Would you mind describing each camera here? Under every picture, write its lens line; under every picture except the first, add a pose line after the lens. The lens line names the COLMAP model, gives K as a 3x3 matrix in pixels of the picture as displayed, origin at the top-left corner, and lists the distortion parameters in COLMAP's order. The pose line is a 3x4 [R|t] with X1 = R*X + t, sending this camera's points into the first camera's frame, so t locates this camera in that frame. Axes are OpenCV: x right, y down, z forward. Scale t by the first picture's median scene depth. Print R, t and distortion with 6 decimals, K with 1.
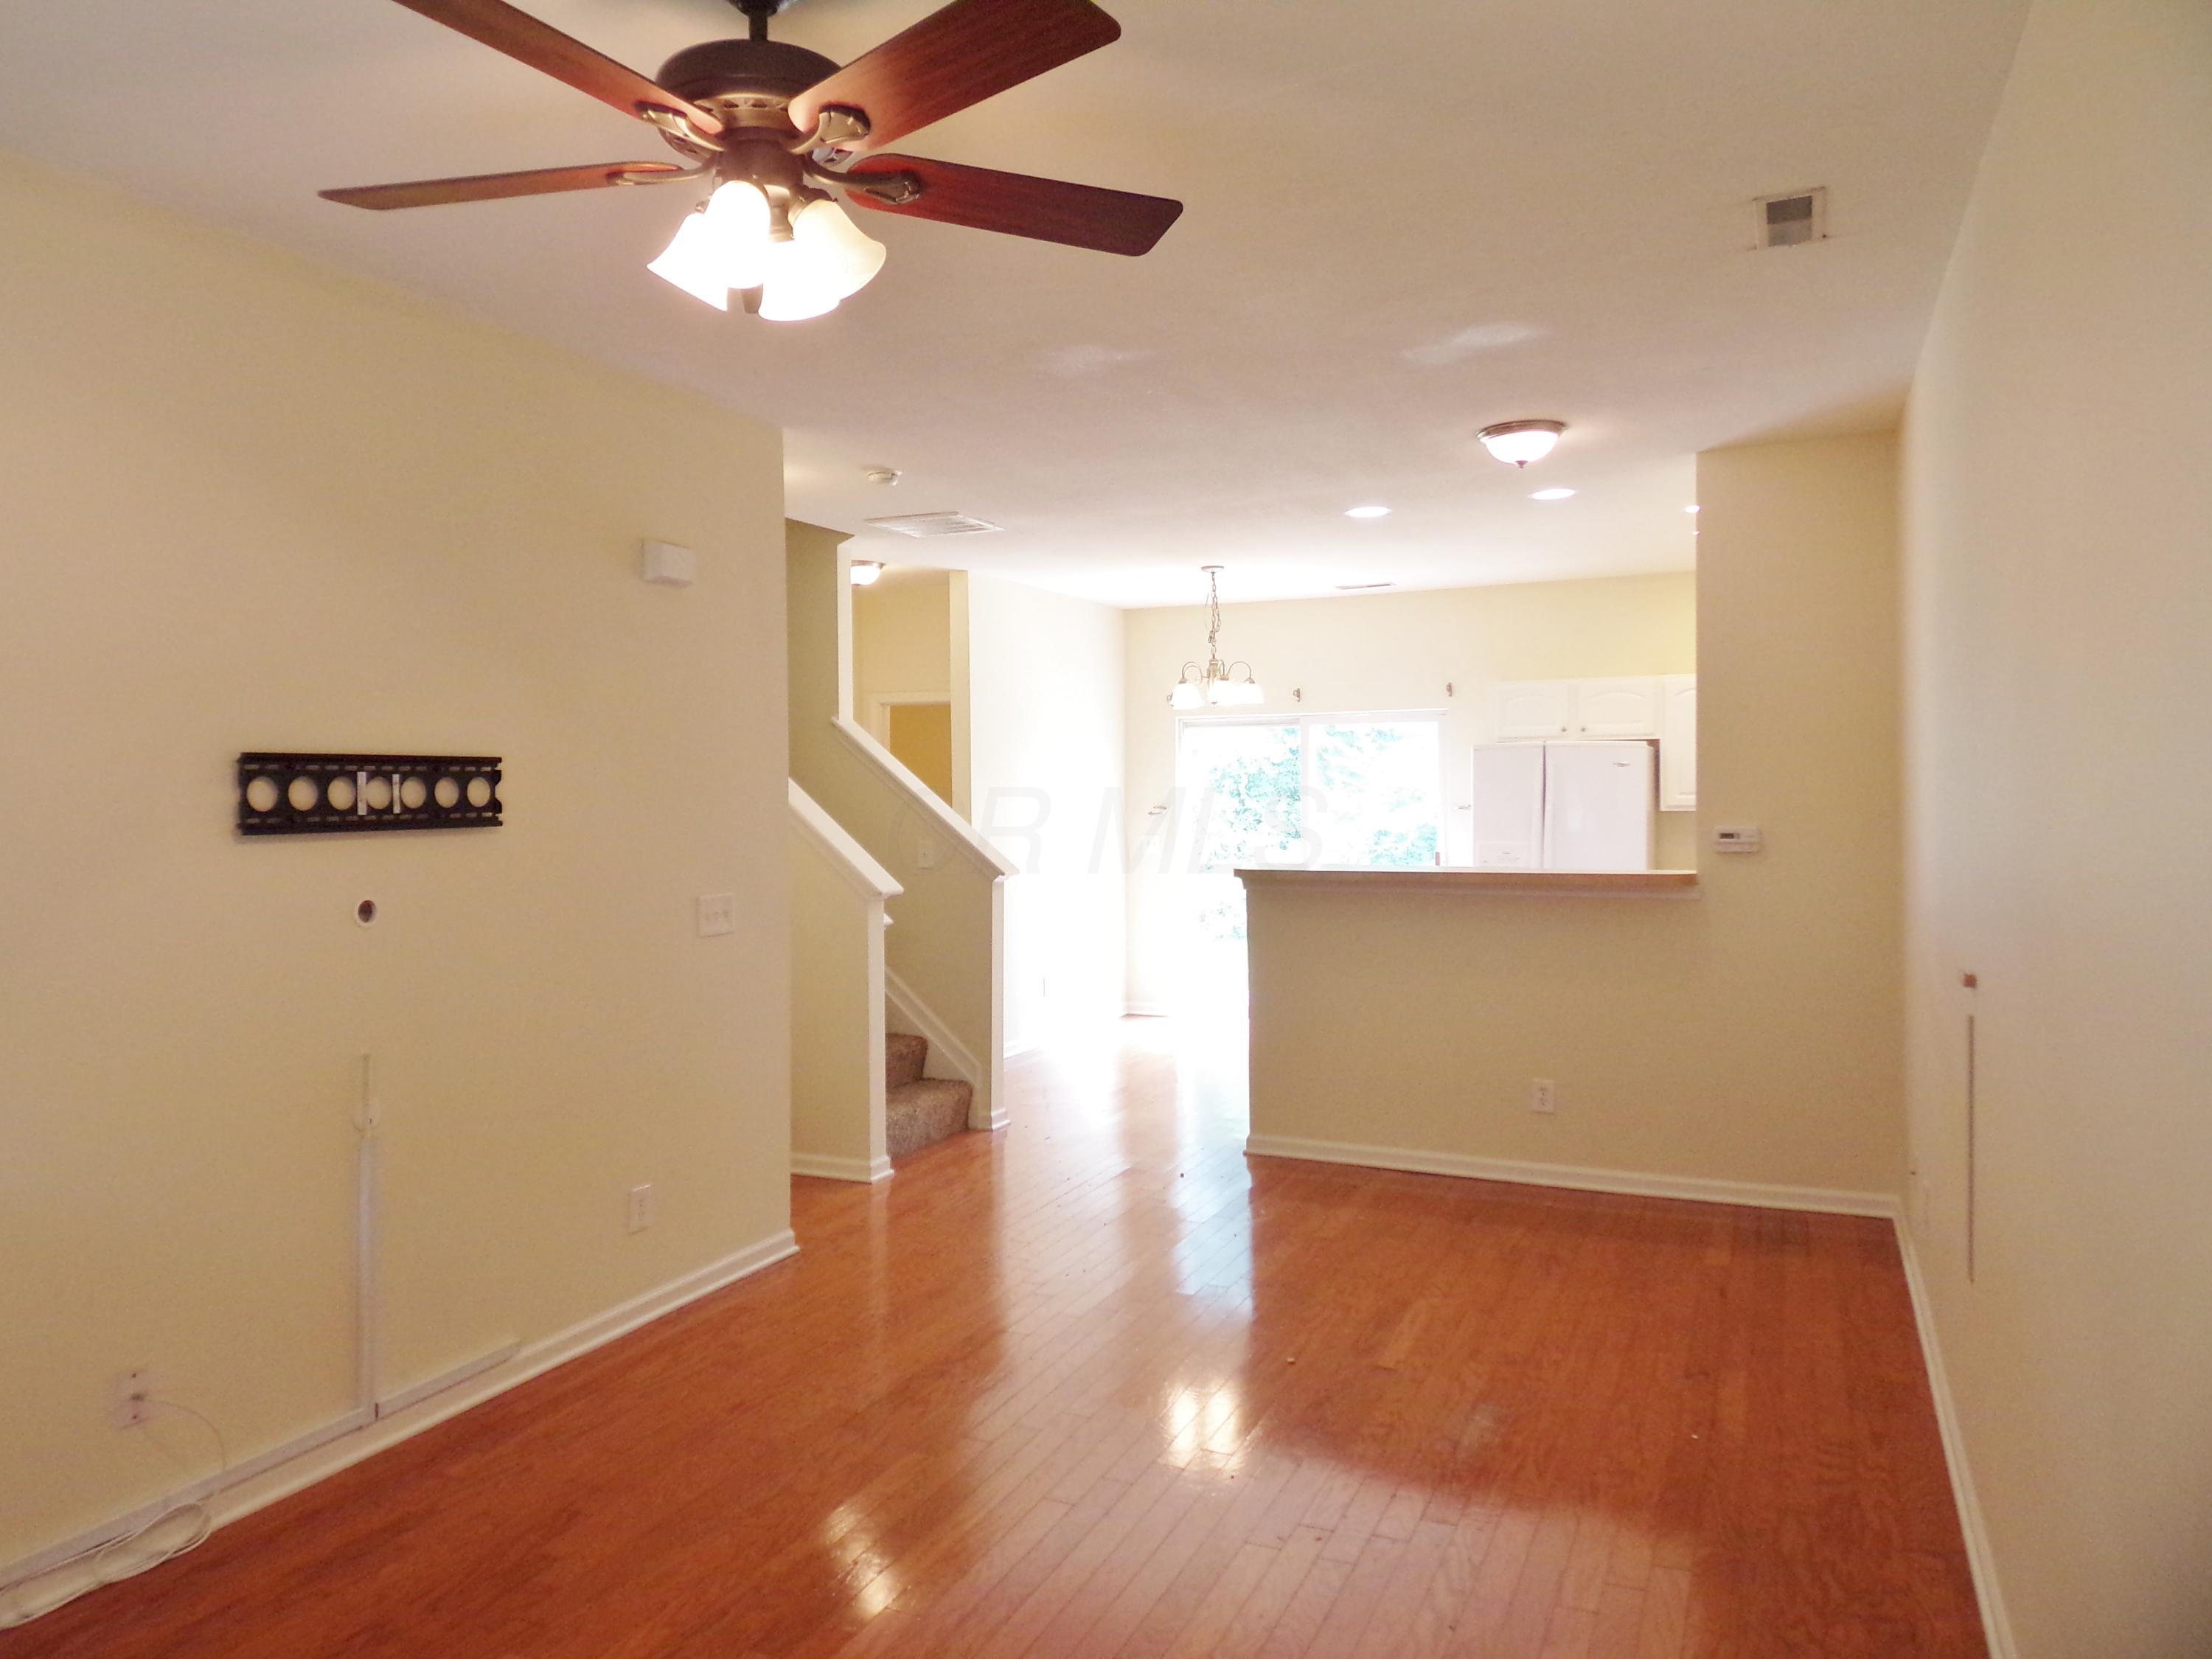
lens RADIAL K [[1567.5, 0, 1033.3], [0, 1567.5, 819.3], [0, 0, 1]] dist [0.090810, -0.099300]
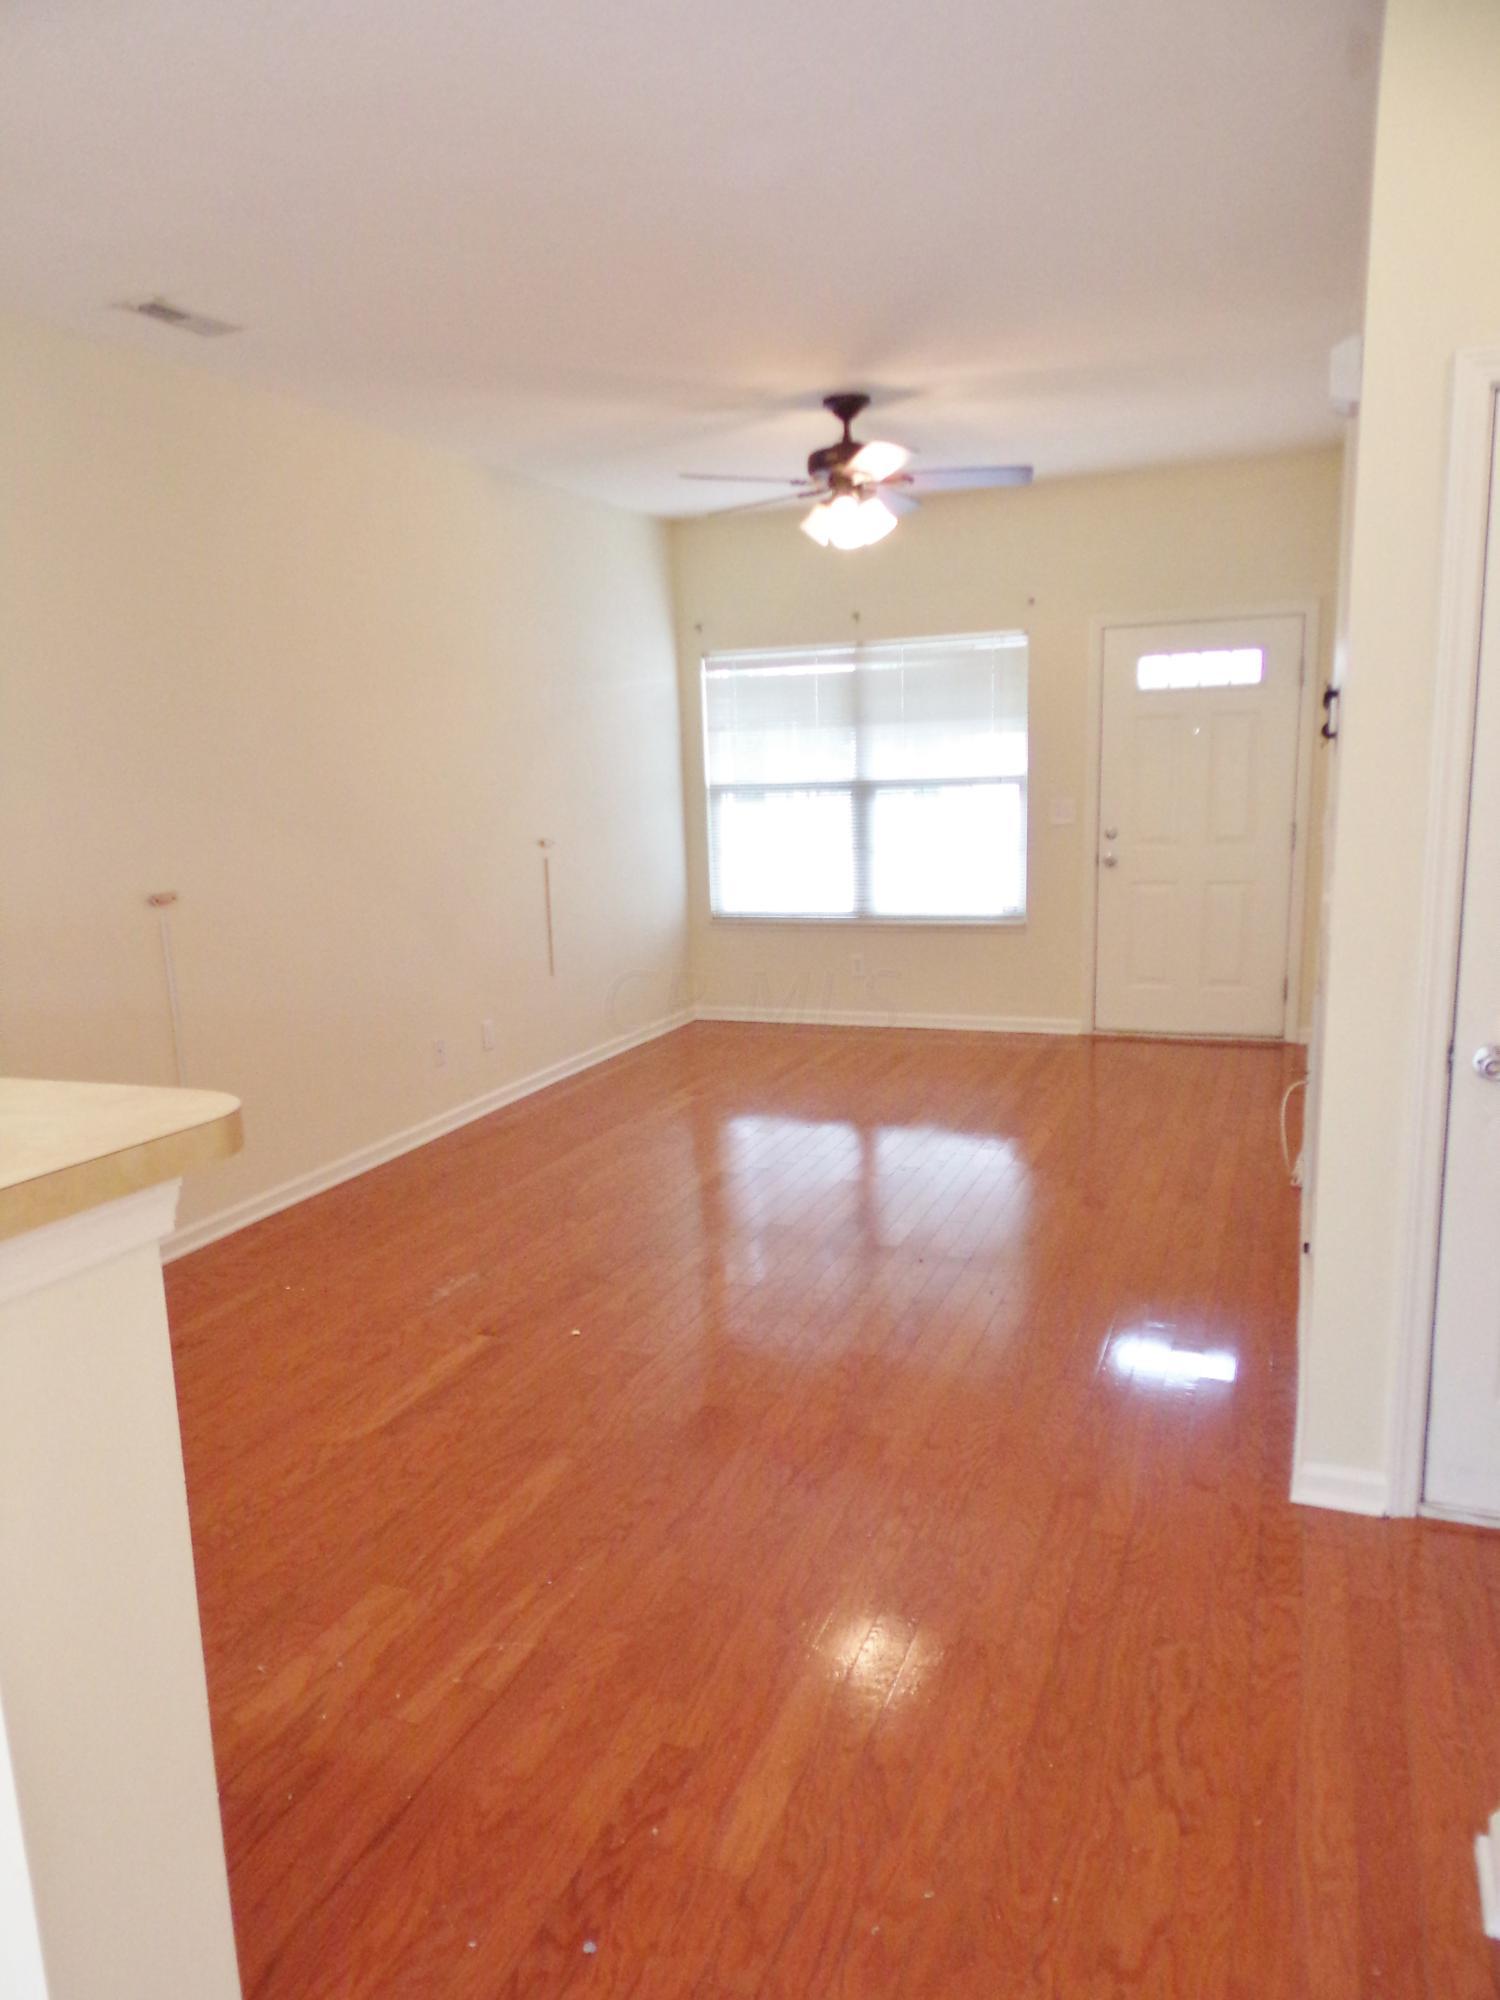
lens RADIAL K [[1417.3, 0, 743.5], [0, 1417.3, 1028.7], [0, 0, 1]] dist [0.090810, -0.099300]
pose [[-0.995859, 0.056847, -0.070951, 0.087088], [0.041370, 0.978275, 0.203141, -0.018574], [0.080958, 0.199365, -0.976575, 1.450927]]
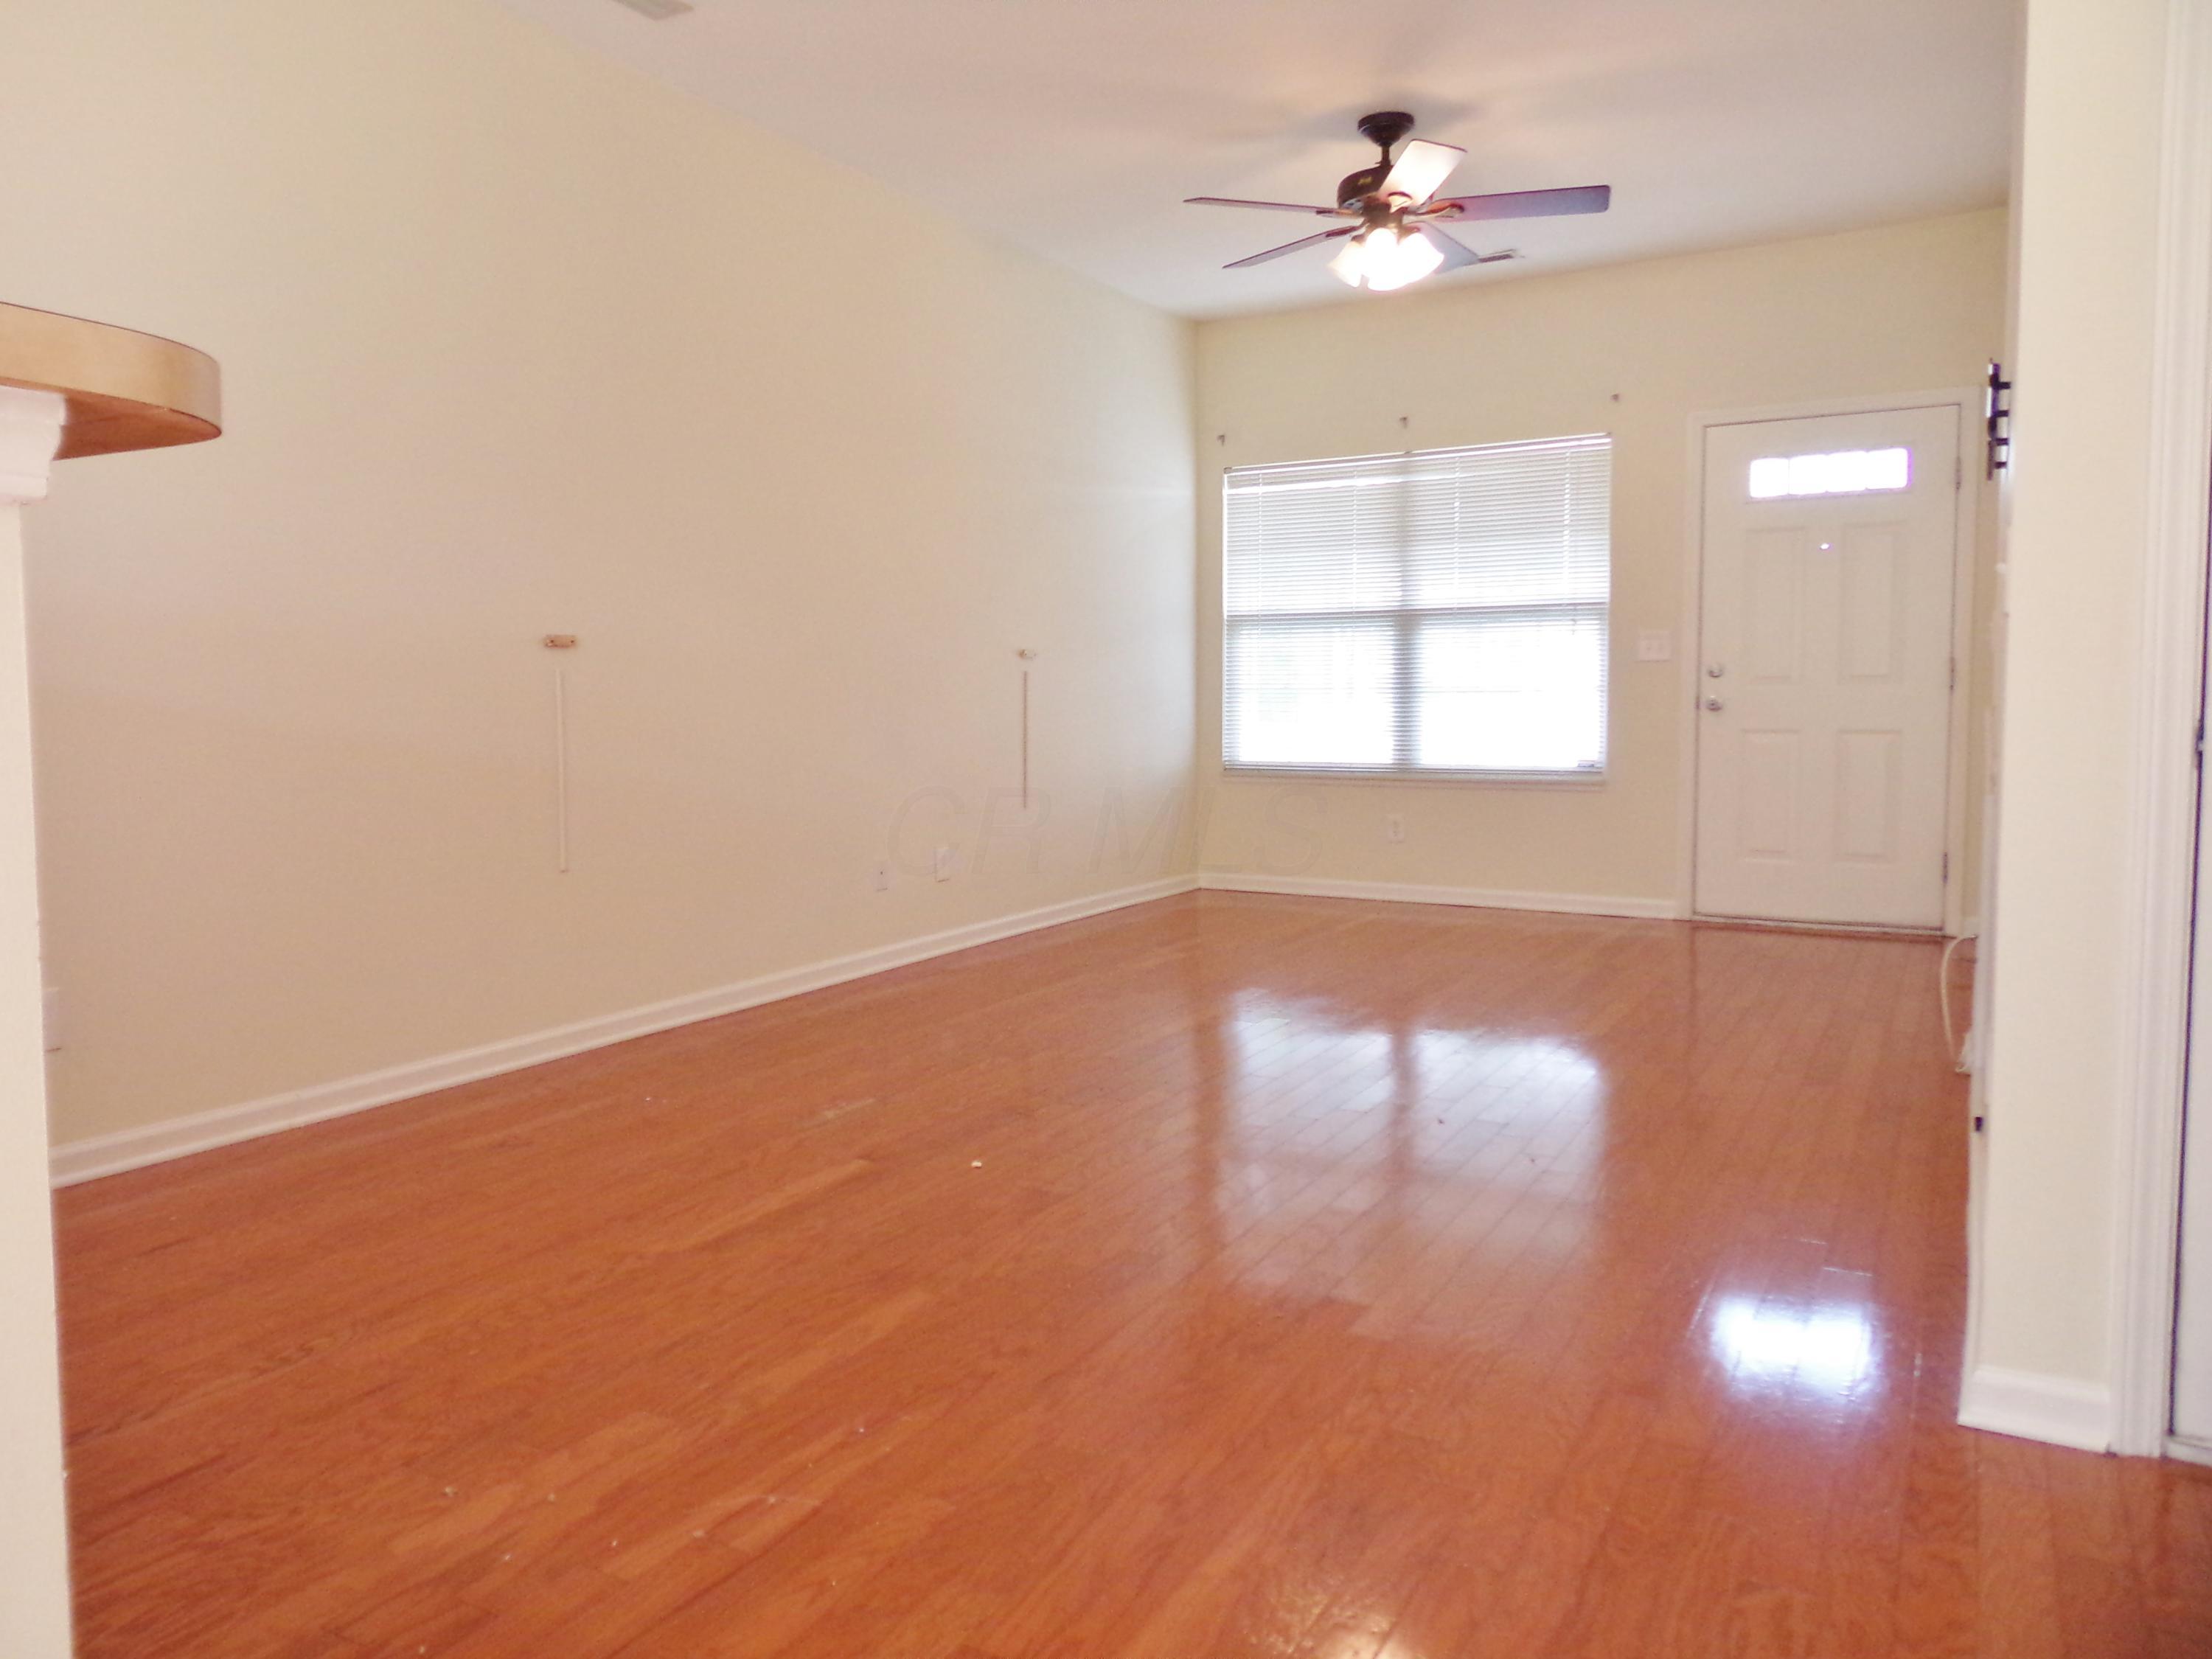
lens RADIAL K [[1570.4, 0, 1074.1], [0, 1570.4, 782.8], [0, 0, 1]] dist [0.041137, -0.042850]
pose [[-0.997782, 0.012551, 0.065371, 0.049208], [0.017476, 0.997006, 0.075319, 0.077240], [-0.064230, 0.076294, -0.995014, 1.375042]]
